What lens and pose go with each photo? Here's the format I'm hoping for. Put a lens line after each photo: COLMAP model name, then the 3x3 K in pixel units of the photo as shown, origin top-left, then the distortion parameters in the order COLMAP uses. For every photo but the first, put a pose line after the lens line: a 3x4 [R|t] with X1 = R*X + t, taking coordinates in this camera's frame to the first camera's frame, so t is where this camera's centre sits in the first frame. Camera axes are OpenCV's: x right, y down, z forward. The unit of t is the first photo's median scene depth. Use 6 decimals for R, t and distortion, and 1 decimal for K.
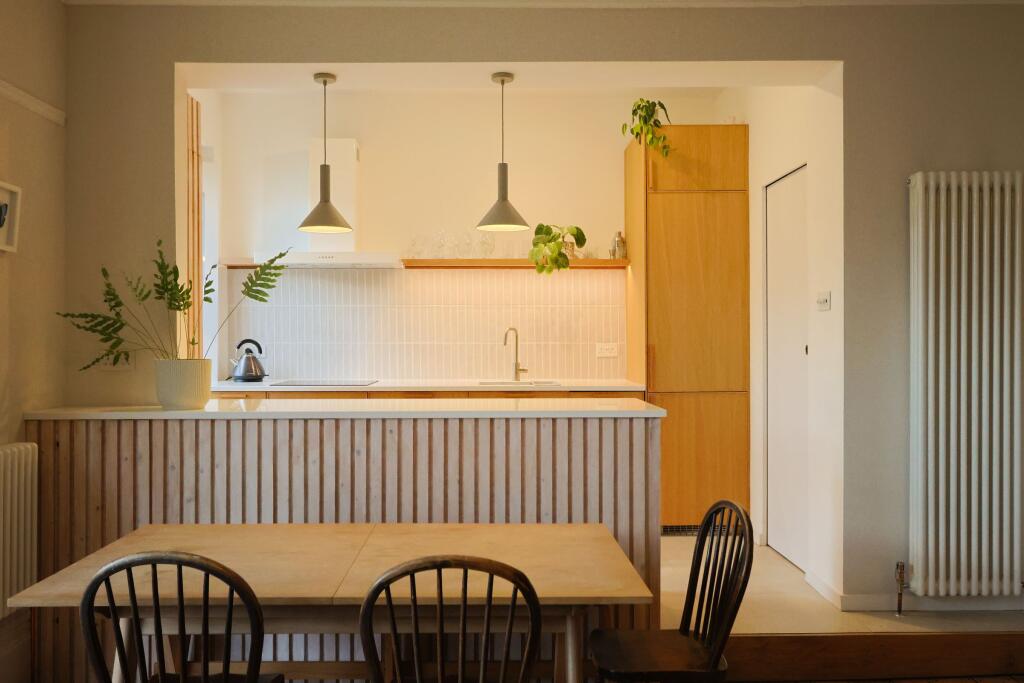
lens RADIAL K [[858.8, 0, 505.1], [0, 858.8, 337.8], [0, 0, 1]] dist [-0.018234, 0.028389]
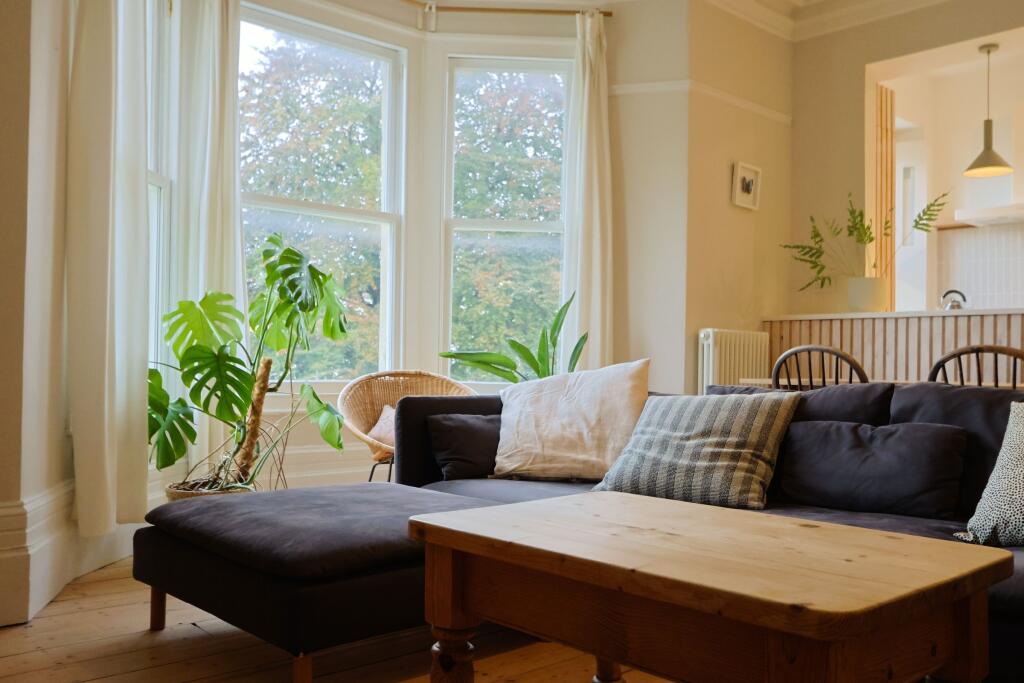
lens RADIAL K [[912.5, 0, 500.7], [0, 912.5, 346.9], [0, 0, 1]] dist [-0.017034, 0.036053]
pose [[0.670682, -0.000707, -0.741745, 0.287915], [-0.012351, 0.999850, -0.012120, 0.146730], [0.741642, 0.017290, 0.670573, -0.378495]]
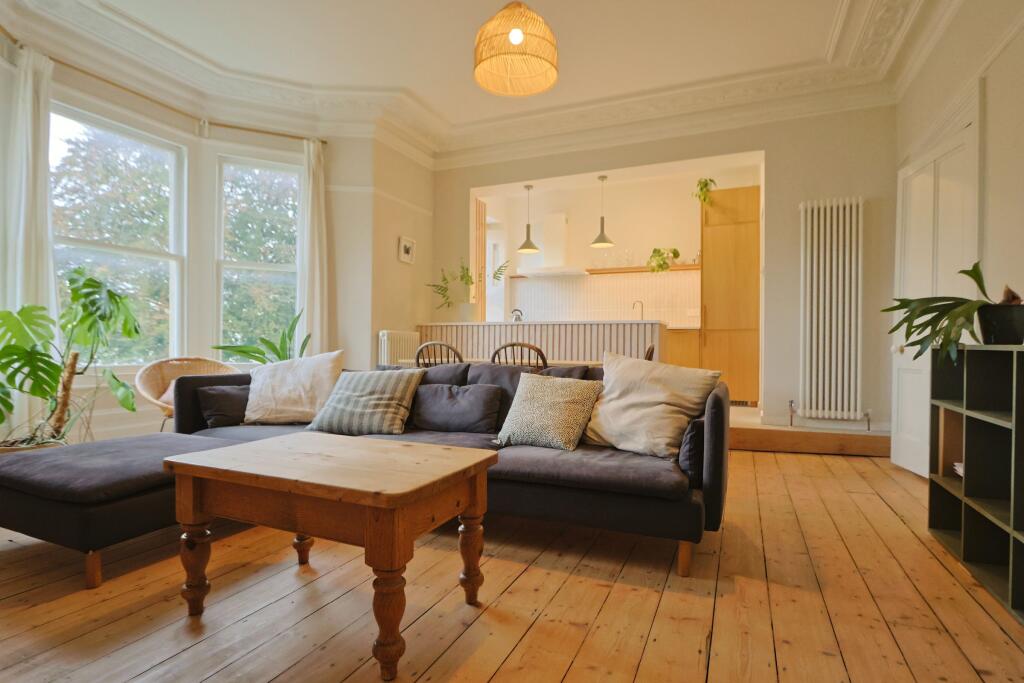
lens RADIAL K [[531.9, 0, 500.9], [0, 531.9, 349.2], [0, 0, 1]] dist [-0.014533, 0.000900]
pose [[0.907365, 0.012198, -0.420167, 0.348328], [-0.007958, 0.999898, 0.011844, 0.130052], [0.420268, -0.007403, 0.907370, -0.376342]]
